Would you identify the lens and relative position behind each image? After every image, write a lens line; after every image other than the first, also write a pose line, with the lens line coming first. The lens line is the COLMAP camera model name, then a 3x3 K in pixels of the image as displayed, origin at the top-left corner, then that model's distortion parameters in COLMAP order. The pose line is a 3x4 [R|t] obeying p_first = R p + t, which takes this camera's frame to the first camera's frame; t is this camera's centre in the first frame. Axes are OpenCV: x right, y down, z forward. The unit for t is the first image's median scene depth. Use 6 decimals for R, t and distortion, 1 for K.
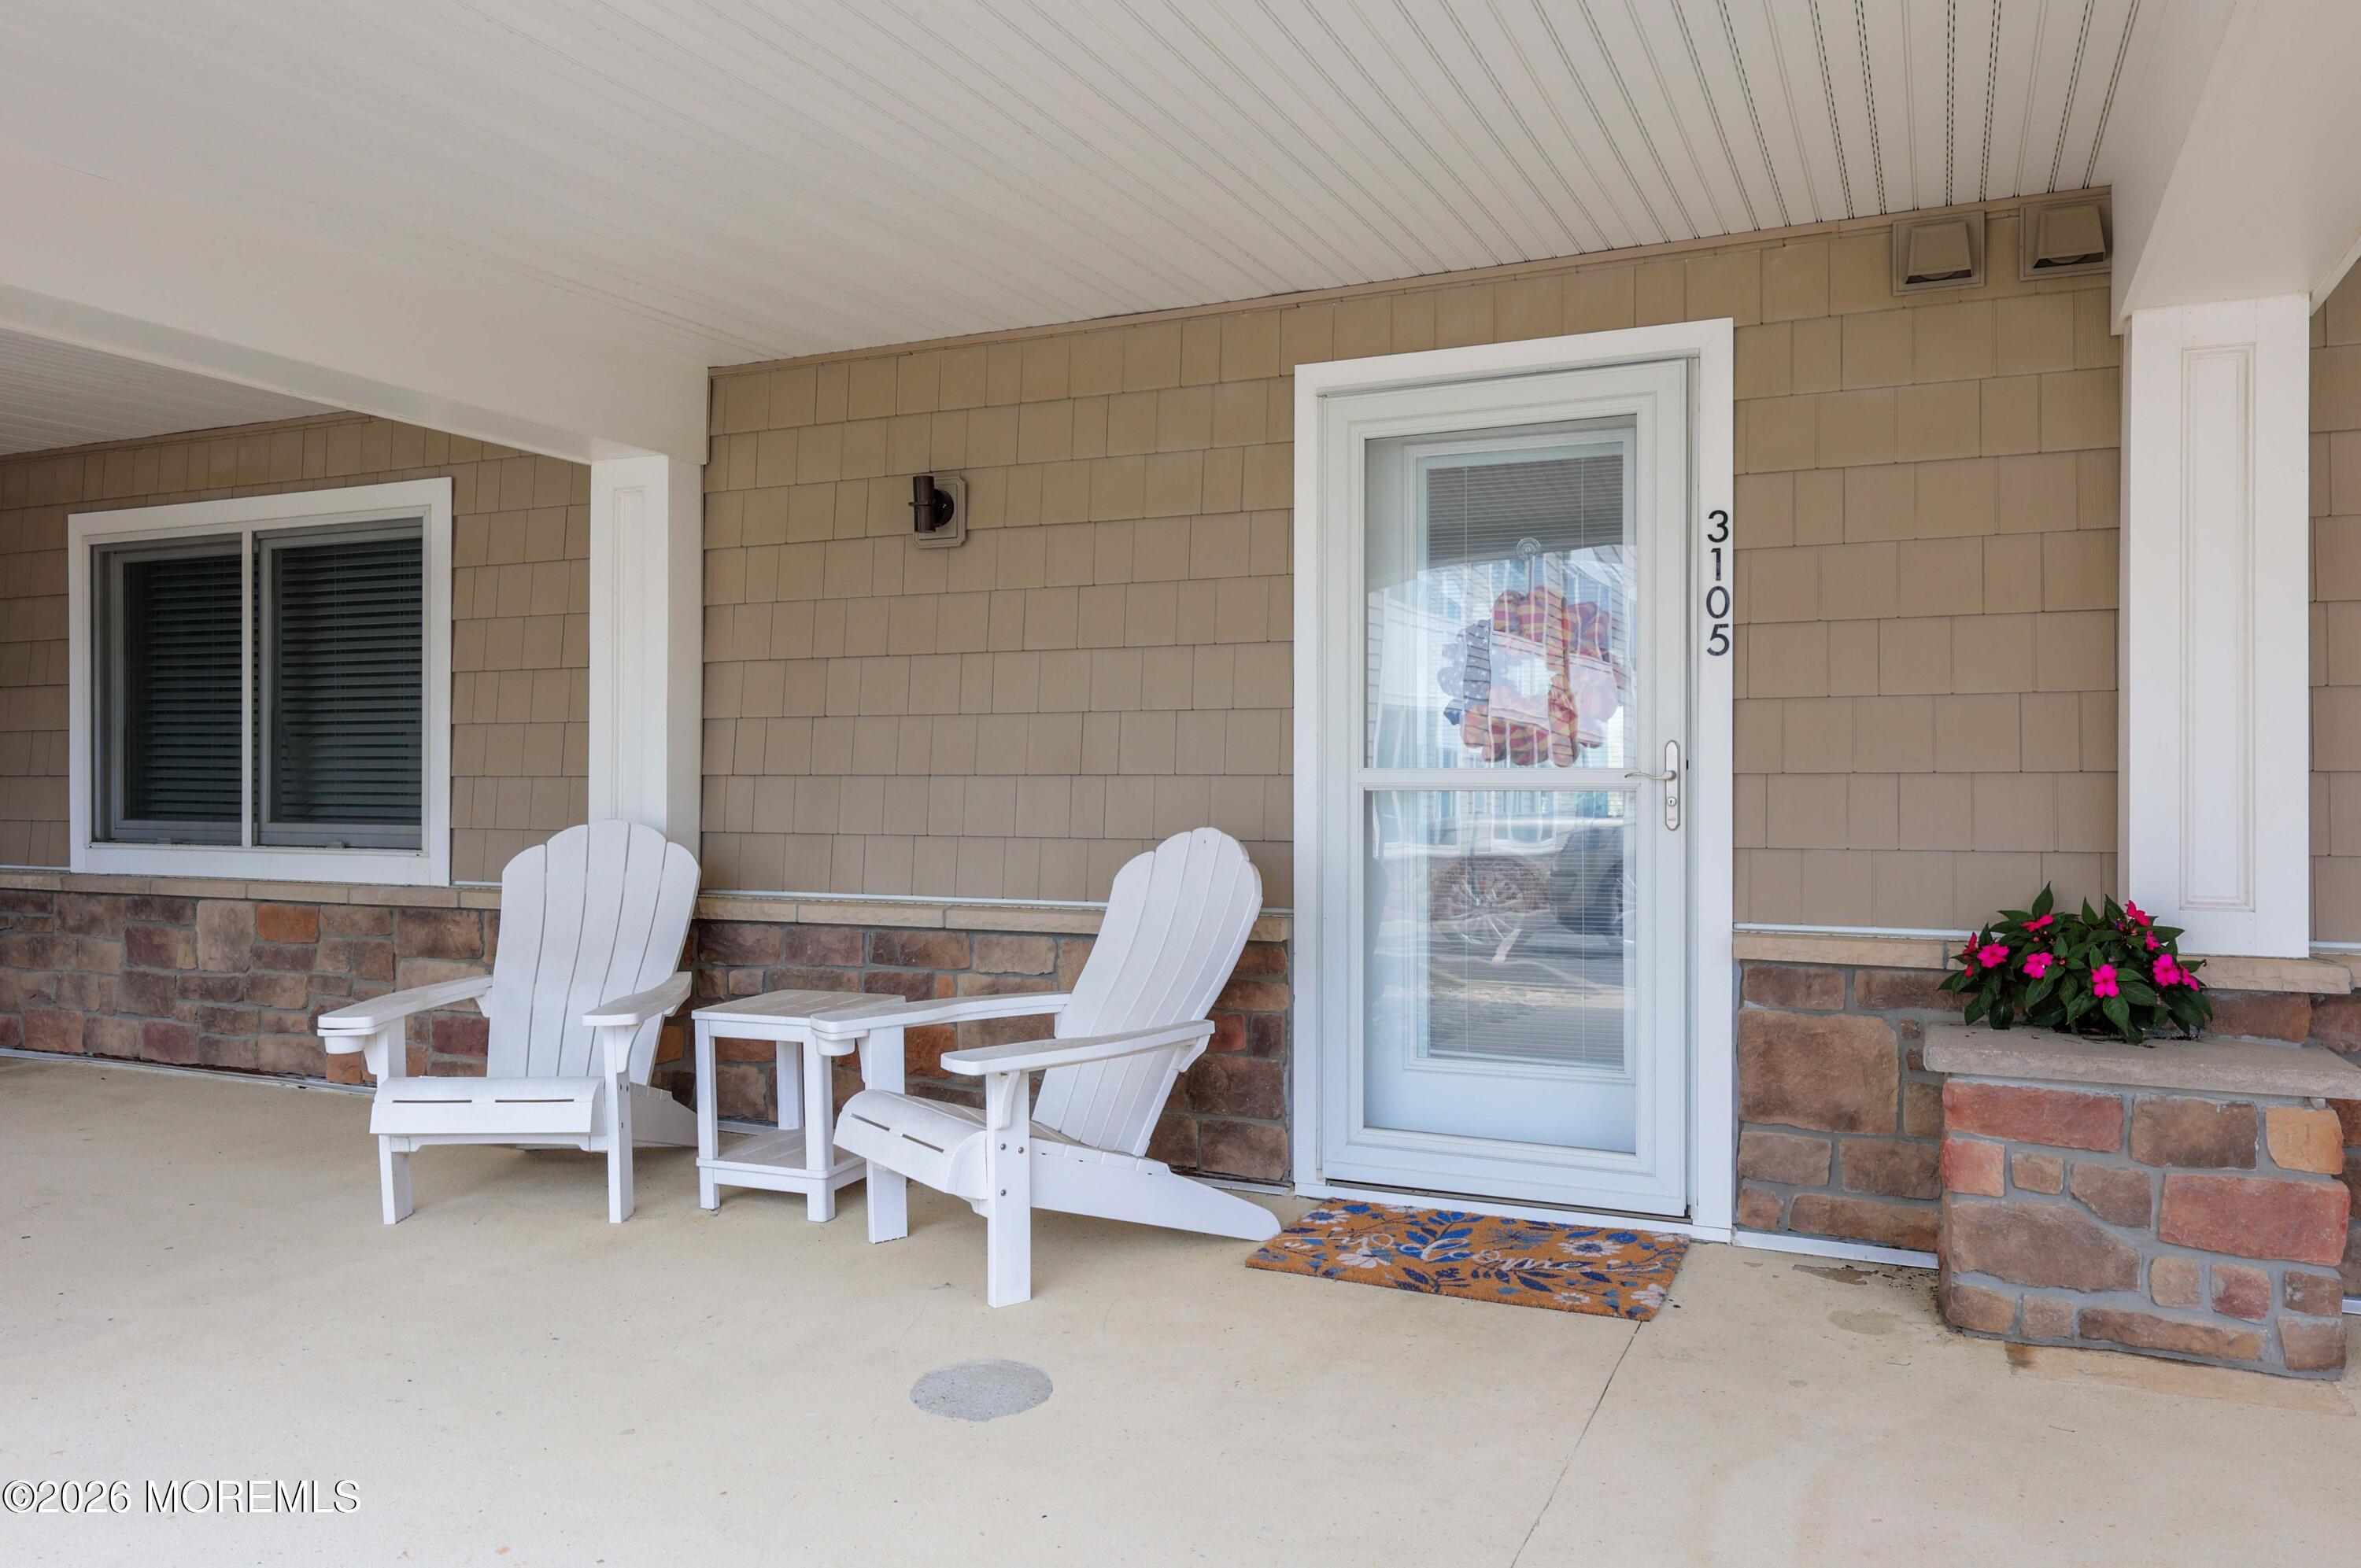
lens RADIAL K [[1680.1, 0, 1180.5], [0, 1680.1, 784.0], [0, 0, 1]] dist [0.005477, -0.001042]
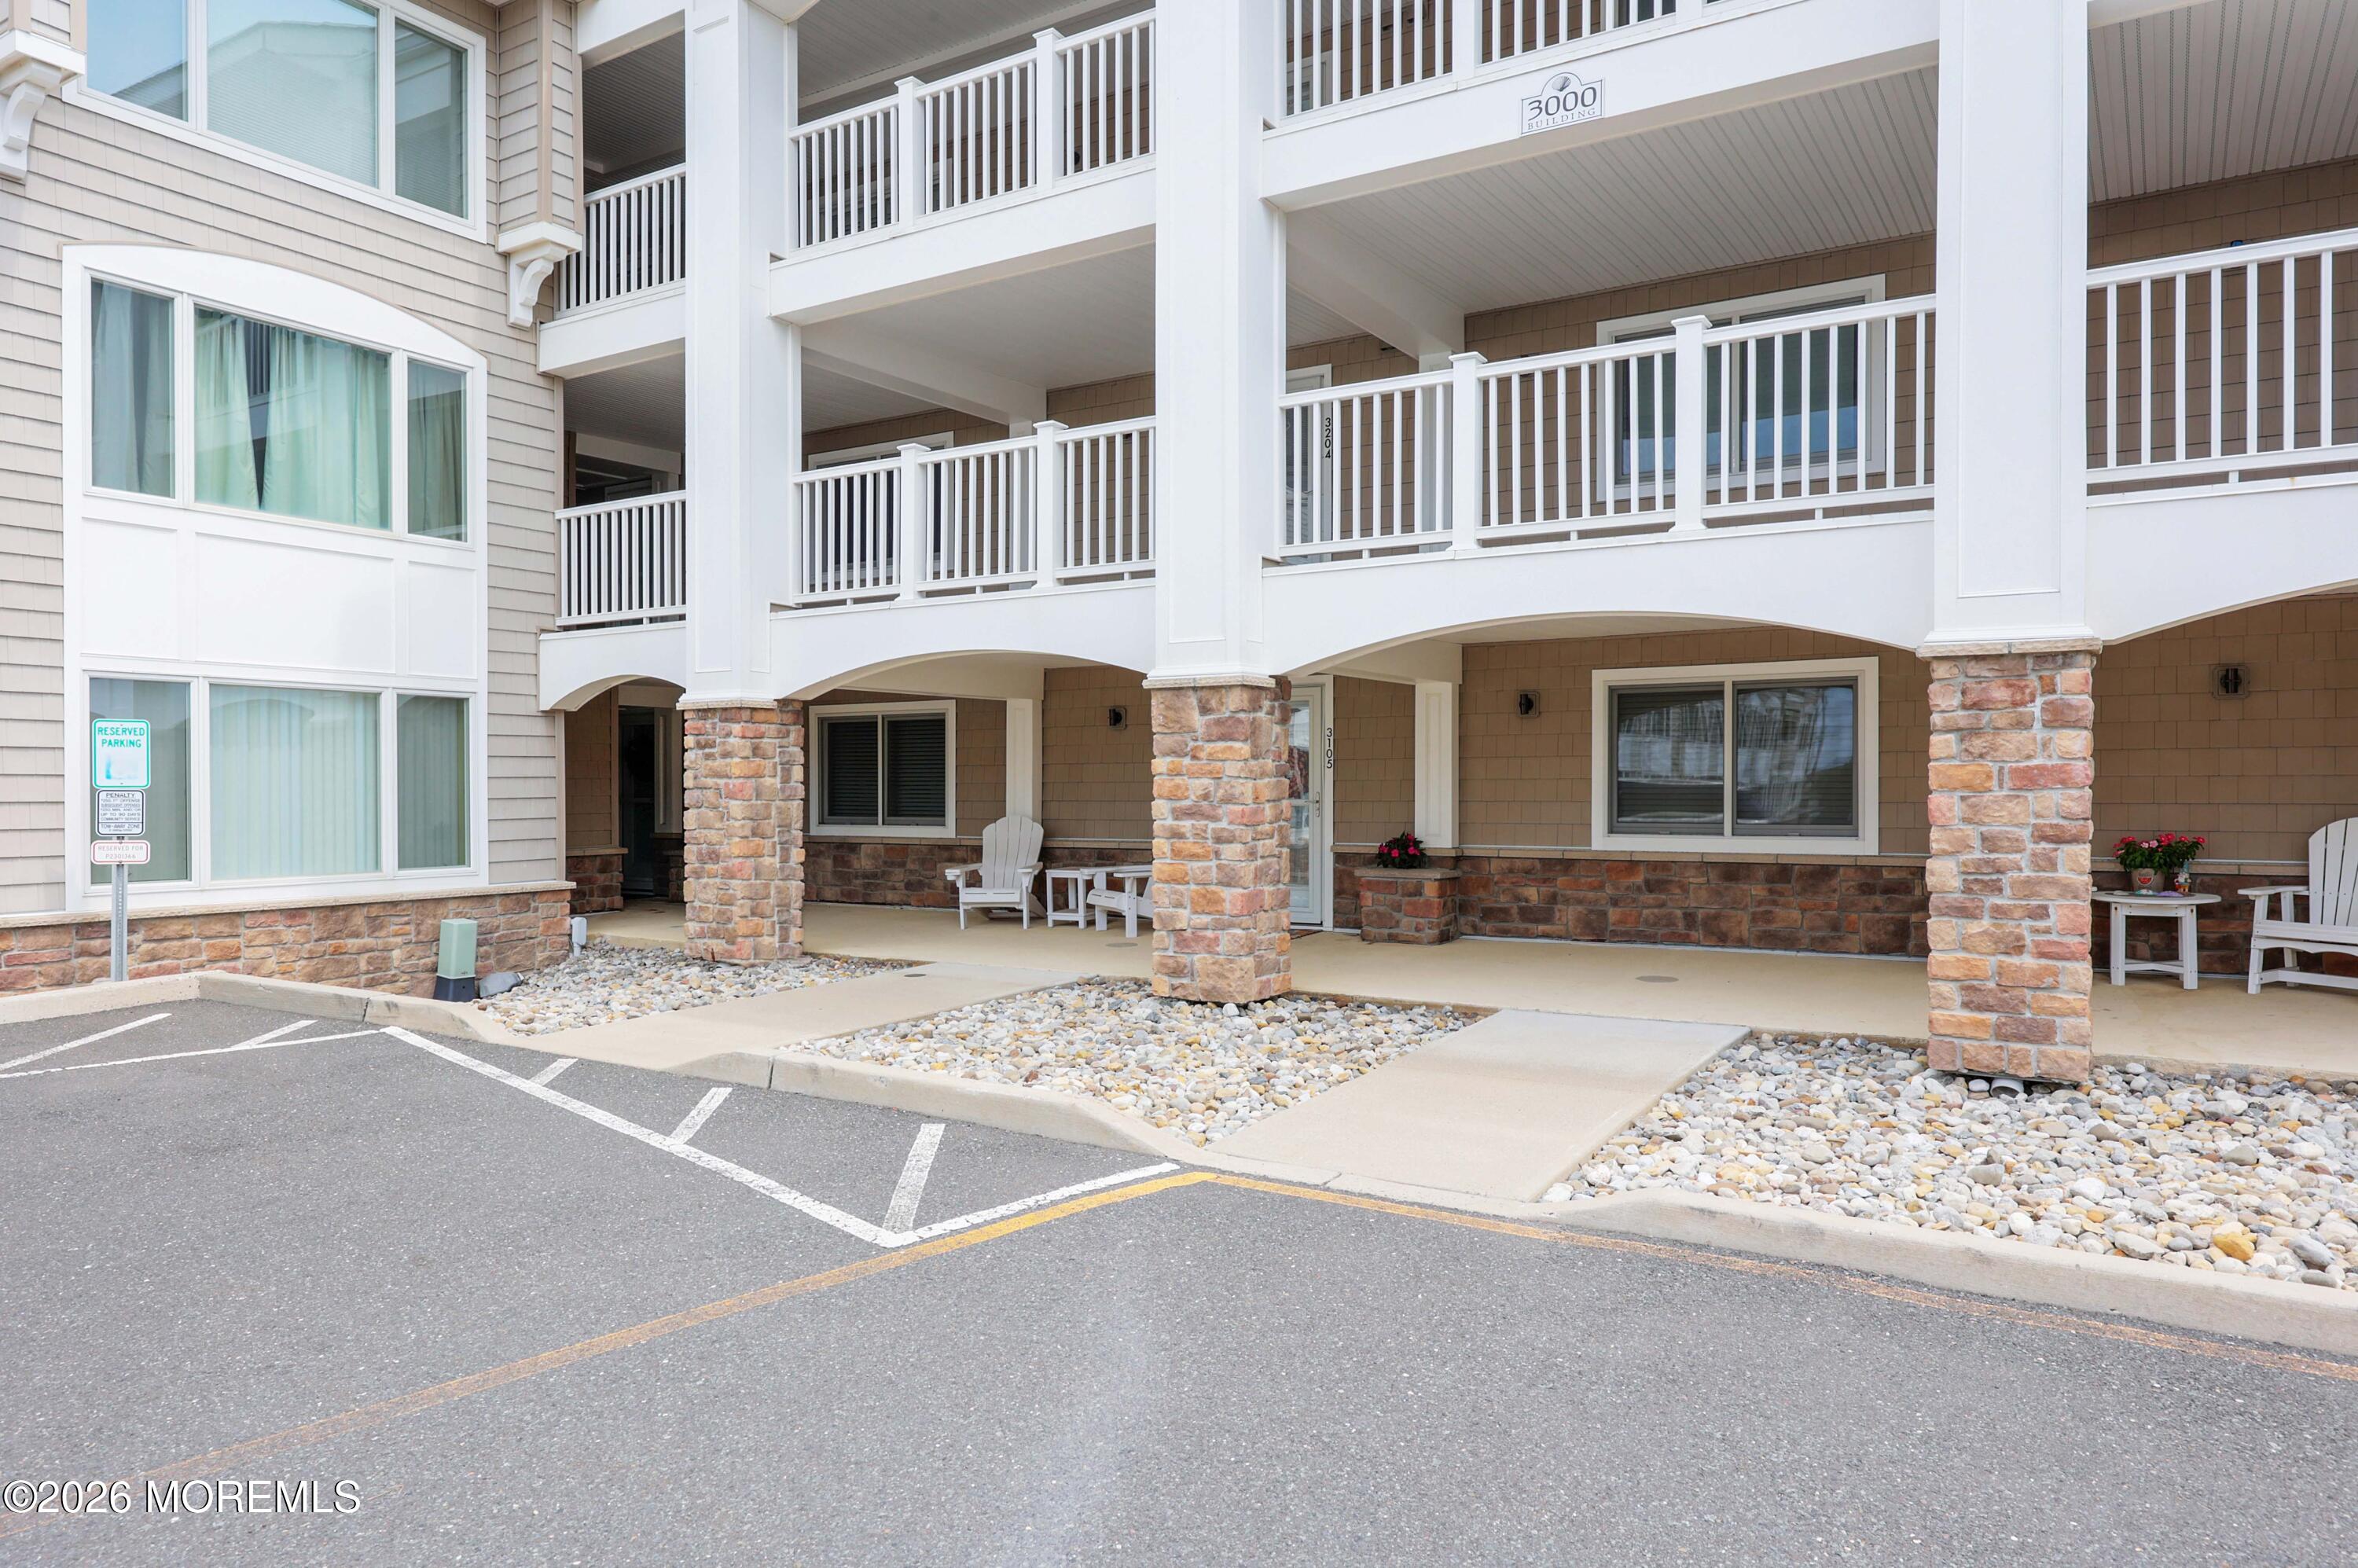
lens RADIAL K [[1534.2, 0, 1179.0], [0, 1534.2, 784.0], [0, 0, 1]] dist [0.002886, -0.000932]
pose [[0.991596, -0.005005, -0.129279, 0.424738], [0.004831, 0.999987, -0.001660, -0.038198], [0.129286, 0.001022, 0.991607, -2.279879]]
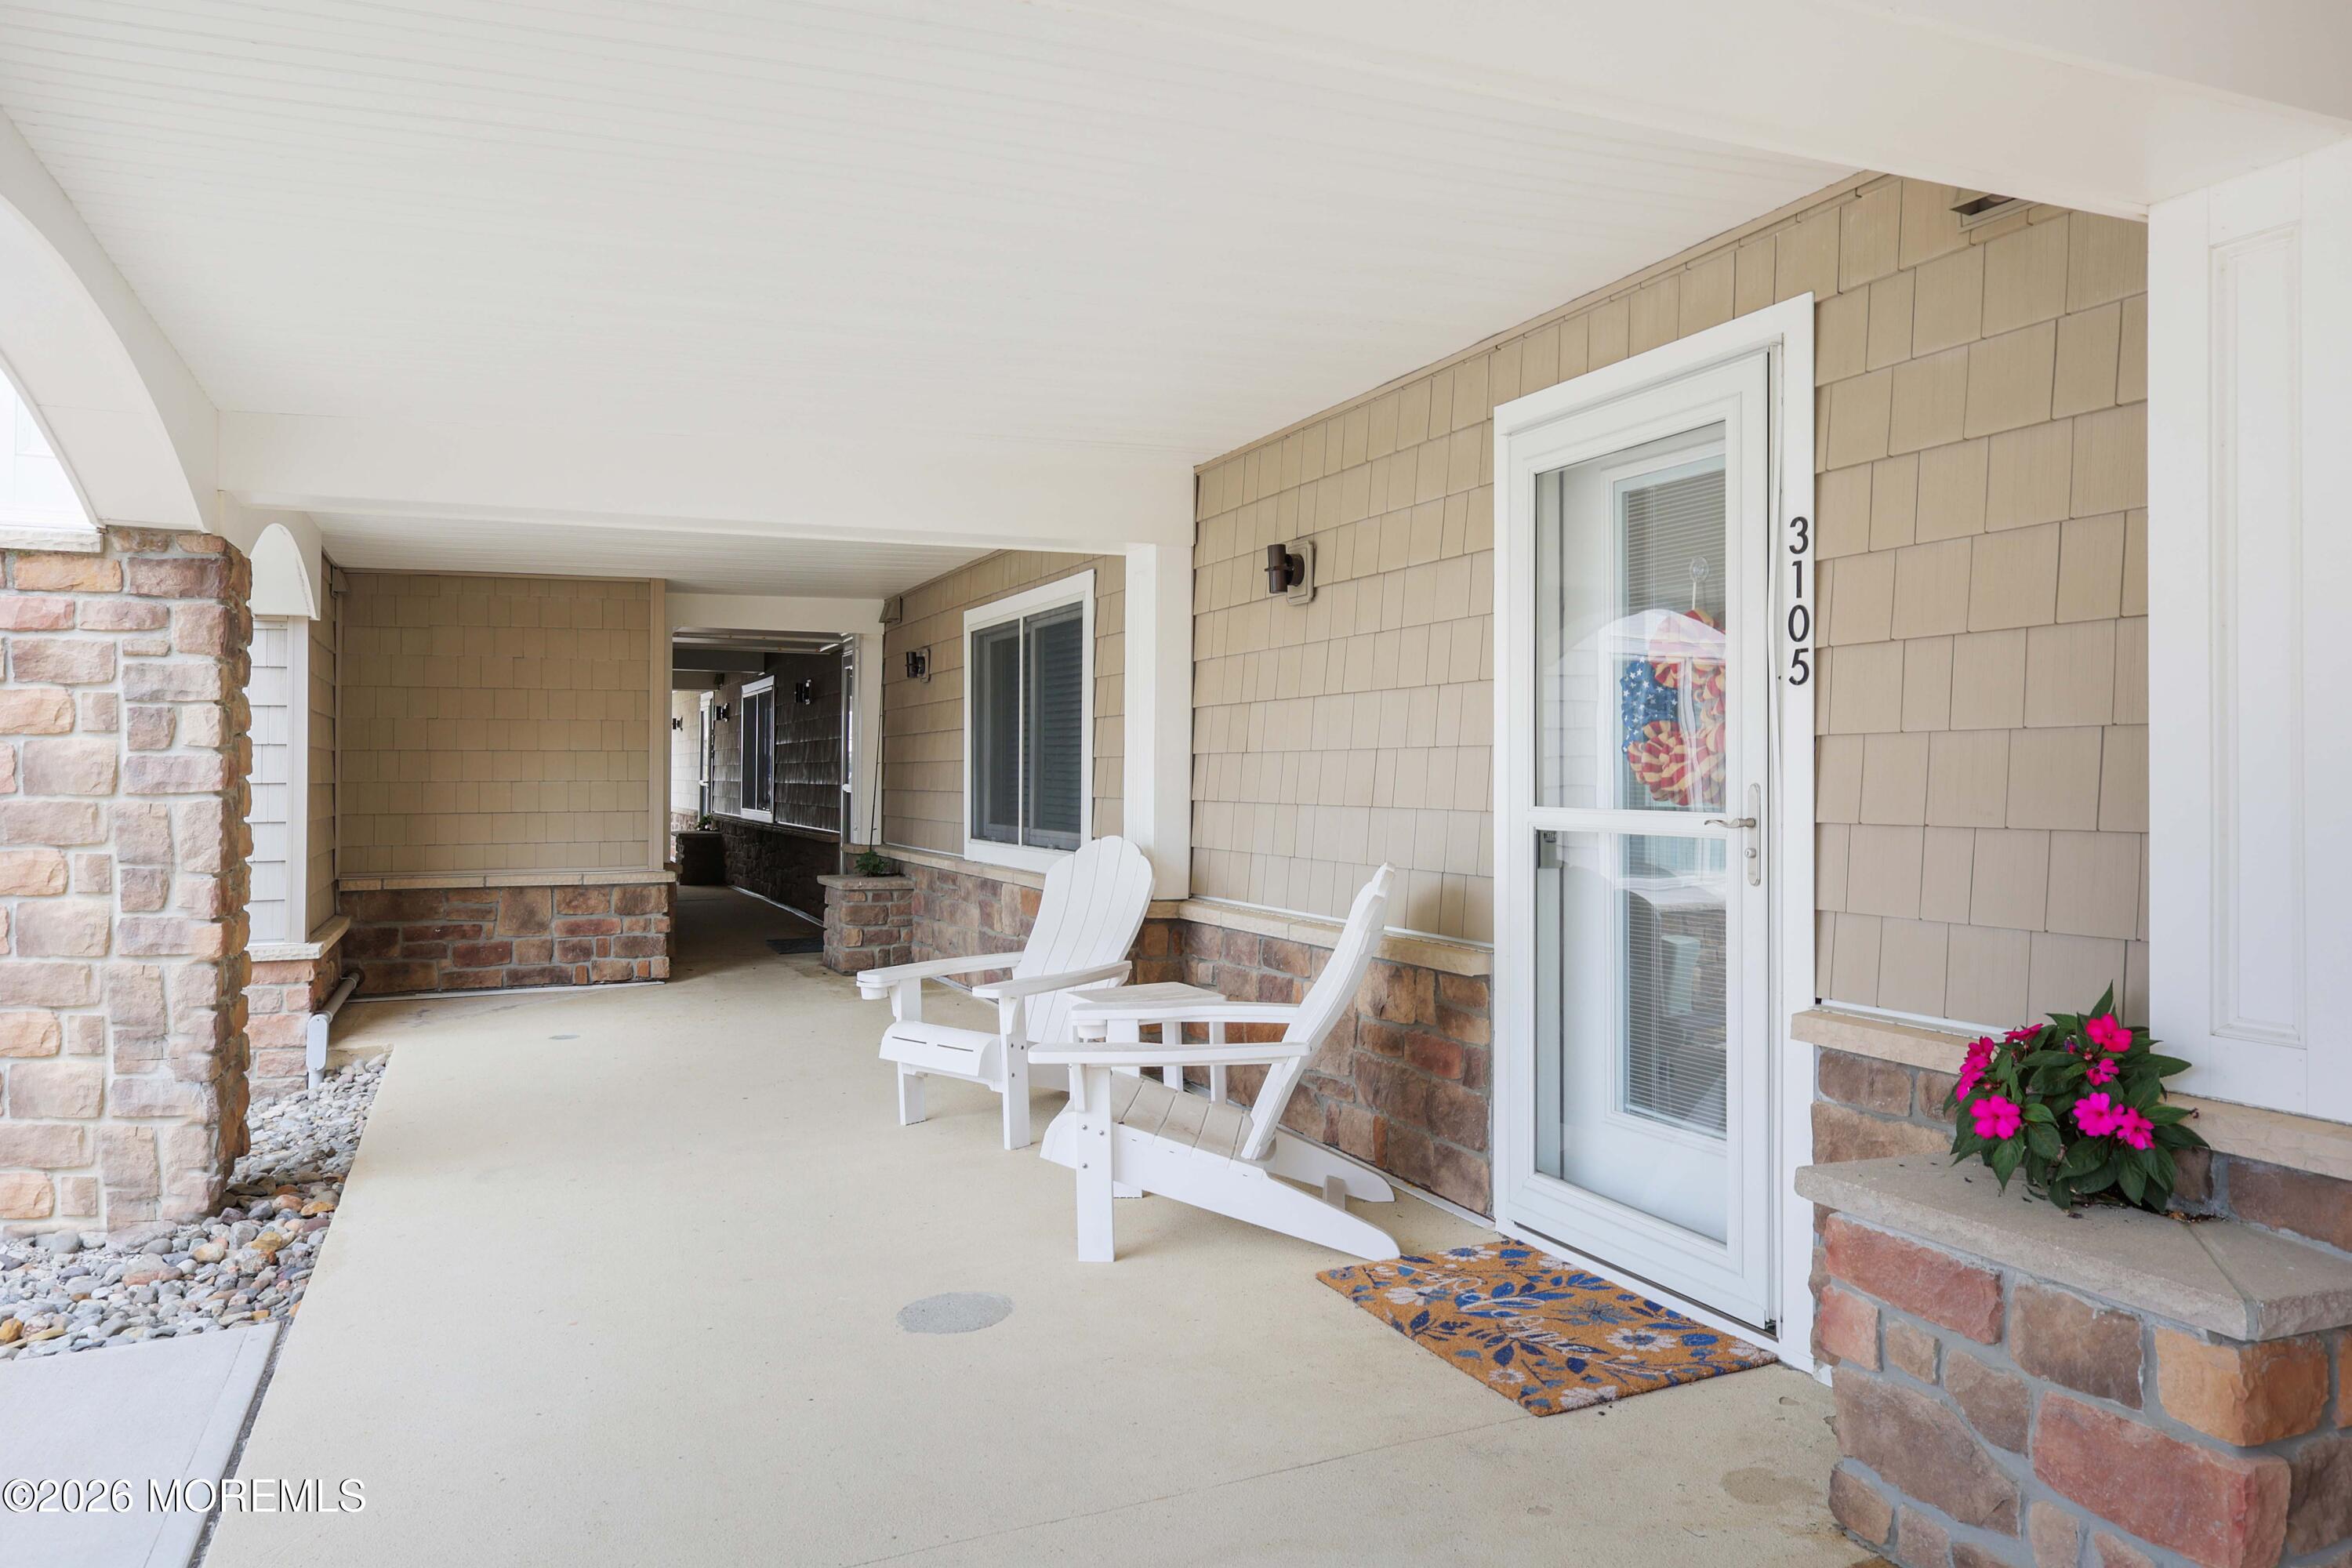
lens RADIAL K [[1586.5, 0, 1182.6], [0, 1586.5, 748.7], [0, 0, 1]] dist [-0.002767, 0.000798]
pose [[0.739972, -0.011281, -0.672543, 0.630905], [-0.000801, 0.999844, -0.017652, -0.029241], [0.672637, 0.013601, 0.739848, 0.186979]]
